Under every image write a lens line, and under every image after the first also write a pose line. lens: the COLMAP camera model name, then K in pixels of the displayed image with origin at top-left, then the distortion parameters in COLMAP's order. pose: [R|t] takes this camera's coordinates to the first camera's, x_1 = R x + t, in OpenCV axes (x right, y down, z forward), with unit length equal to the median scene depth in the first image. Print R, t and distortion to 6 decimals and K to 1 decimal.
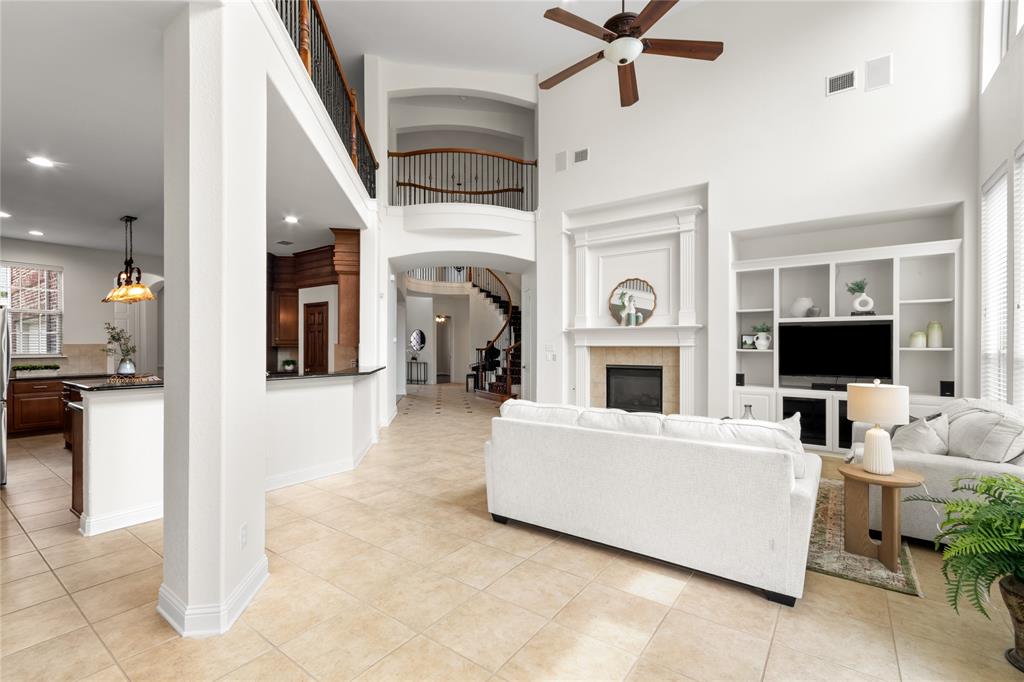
lens RADIAL K [[453.6, 0, 514.5], [0, 453.6, 347.1], [0, 0, 1]] dist [-0.001102, -0.001025]
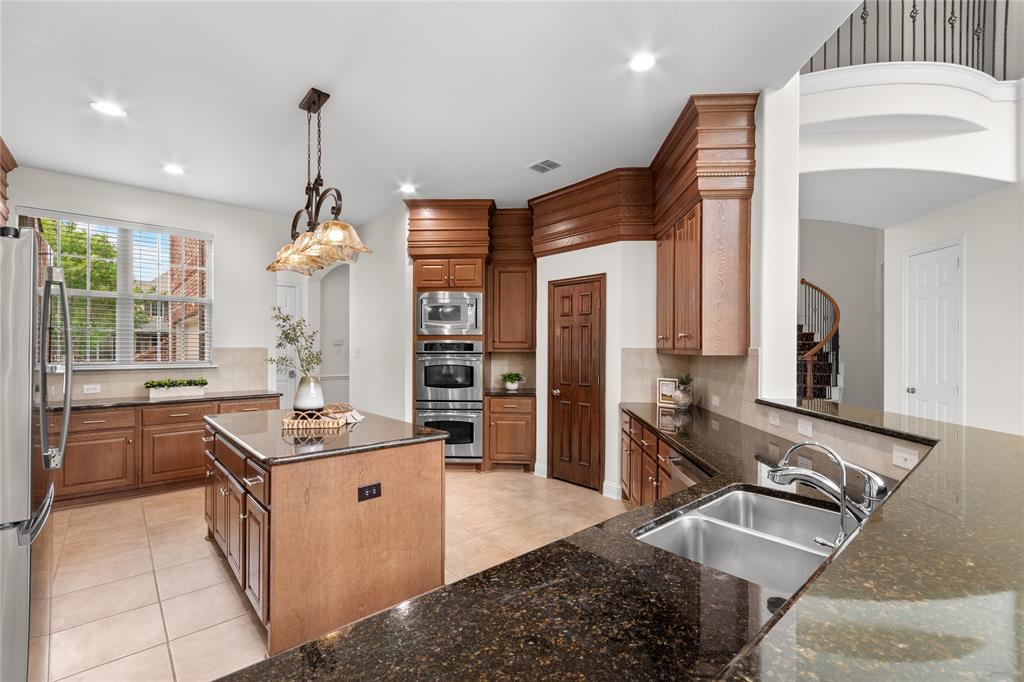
lens RADIAL K [[453.6, 0, 511.4], [0, 453.6, 349.0], [0, 0, 1]] dist [-0.001102, -0.001025]
pose [[0.975574, 0.003457, -0.219643, -0.471896], [-0.004202, 0.999987, -0.002927, -0.004756], [0.219630, 0.003779, 0.975576, 0.499404]]
